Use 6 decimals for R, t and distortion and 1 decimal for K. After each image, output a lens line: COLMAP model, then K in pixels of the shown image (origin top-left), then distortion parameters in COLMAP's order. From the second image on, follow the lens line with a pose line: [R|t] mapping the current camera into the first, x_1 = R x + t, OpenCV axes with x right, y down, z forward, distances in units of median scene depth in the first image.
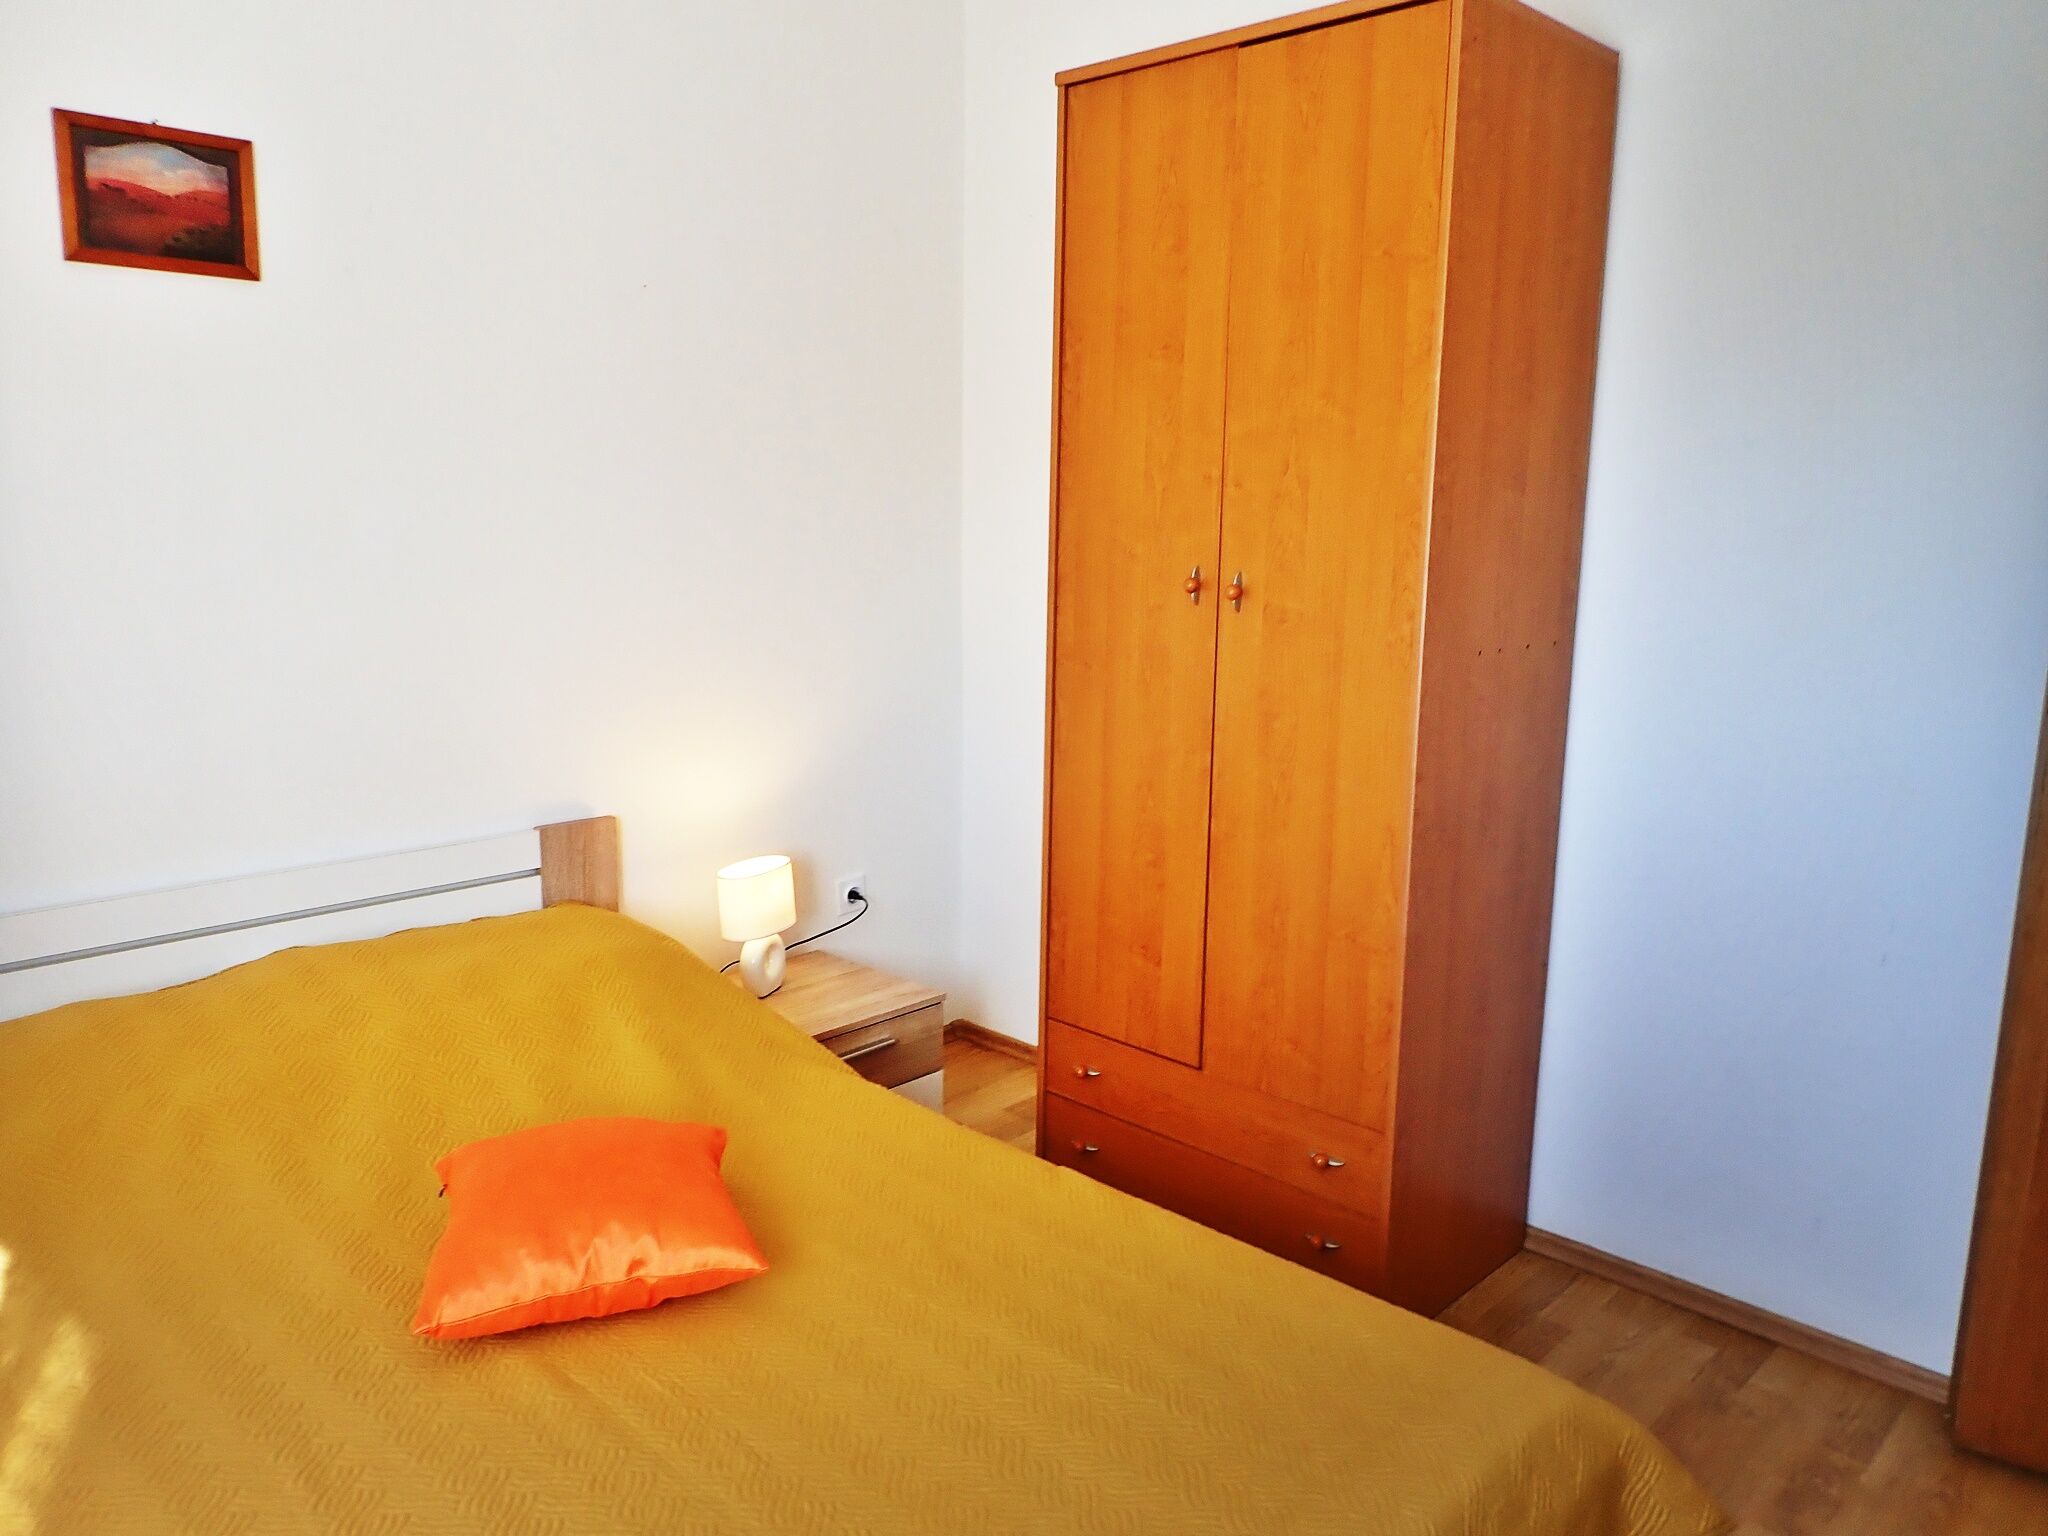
lens RADIAL K [[1503.0, 0, 1014.1], [0, 1503.0, 761.8], [0, 0, 1]] dist [0.005403, -0.017948]
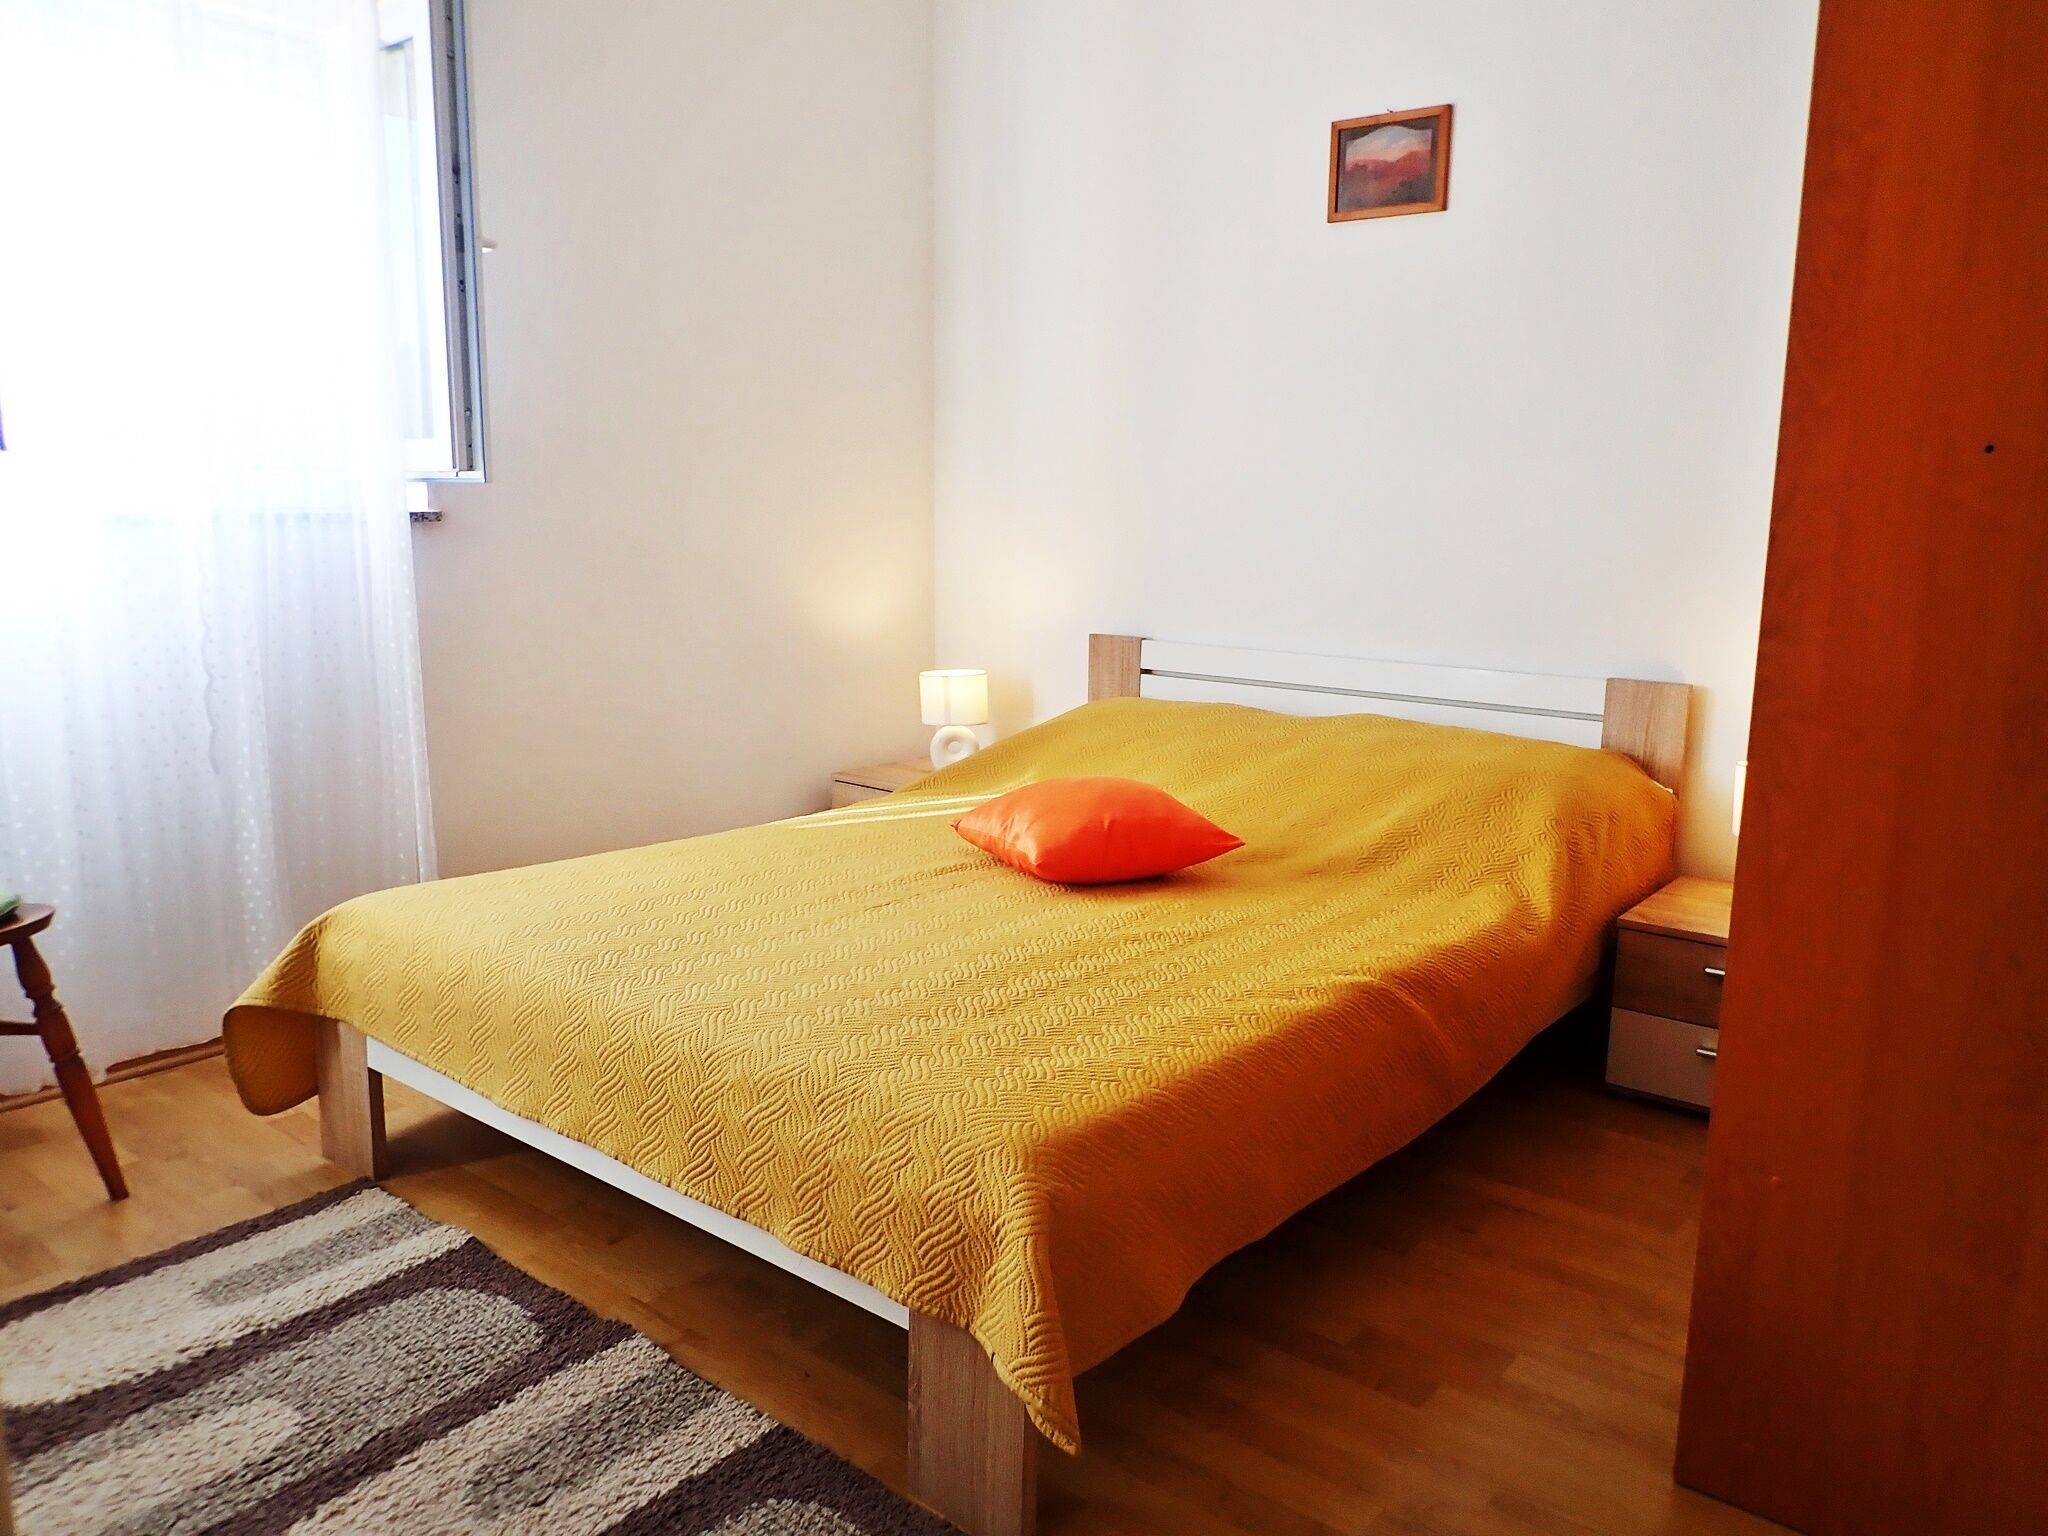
lens RADIAL K [[1503.0, 0, 1014.1], [0, 1503.0, 761.8], [0, 0, 1]] dist [0.005403, -0.017948]
pose [[0.068255, 0.161612, -0.984491, 0.898233], [-0.187557, 0.971276, 0.146439, 0.030524], [0.979879, 0.174653, 0.096606, 0.614727]]
